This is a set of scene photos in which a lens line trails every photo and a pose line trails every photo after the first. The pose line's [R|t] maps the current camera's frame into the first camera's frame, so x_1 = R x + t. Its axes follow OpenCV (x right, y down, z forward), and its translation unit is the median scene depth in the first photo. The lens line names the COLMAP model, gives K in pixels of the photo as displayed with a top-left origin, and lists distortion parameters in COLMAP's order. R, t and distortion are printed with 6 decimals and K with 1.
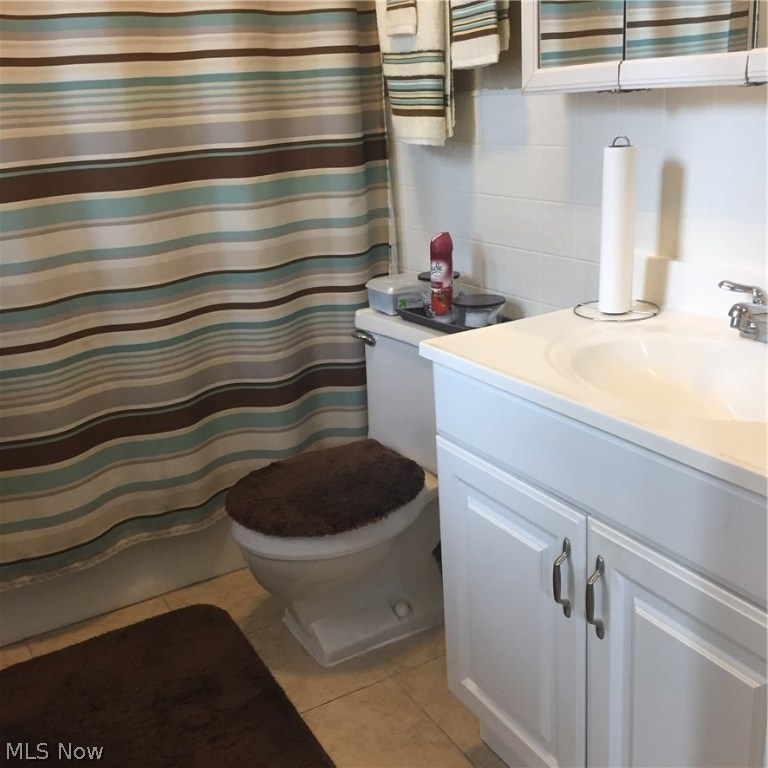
lens RADIAL K [[880.9, 0, 389.9], [0, 880.9, 383.9], [0, 0, 1]] dist [0.101898, -0.147840]
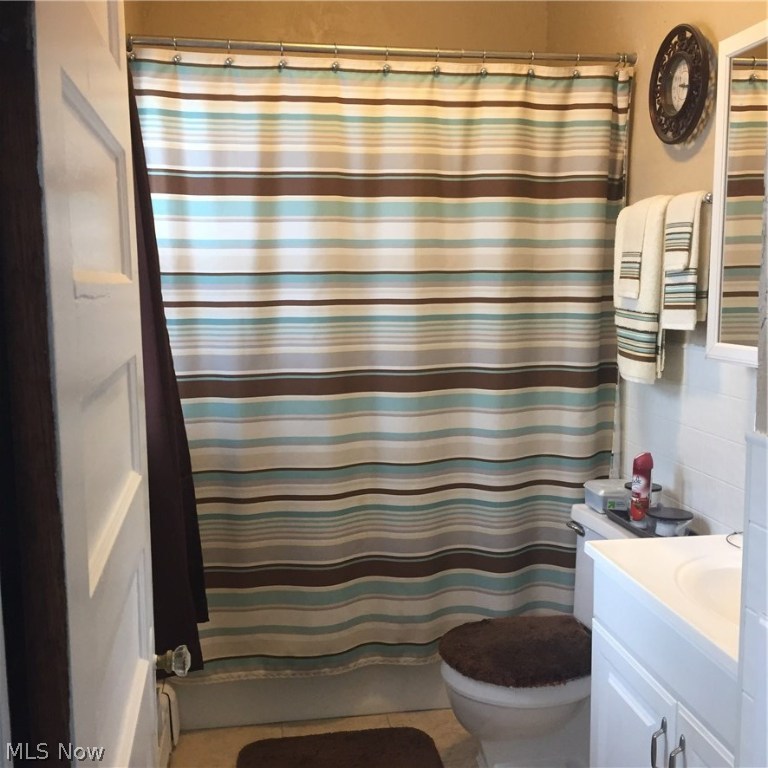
lens RADIAL K [[880.9, 0, 389.9], [0, 880.9, 383.9], [0, 0, 1]] dist [0.101898, -0.147840]
pose [[0.934689, 0.103127, -0.340177, 0.130104], [-0.163277, 0.974618, -0.153165, -0.018756], [0.315747, 0.198705, 0.927804, -0.246139]]
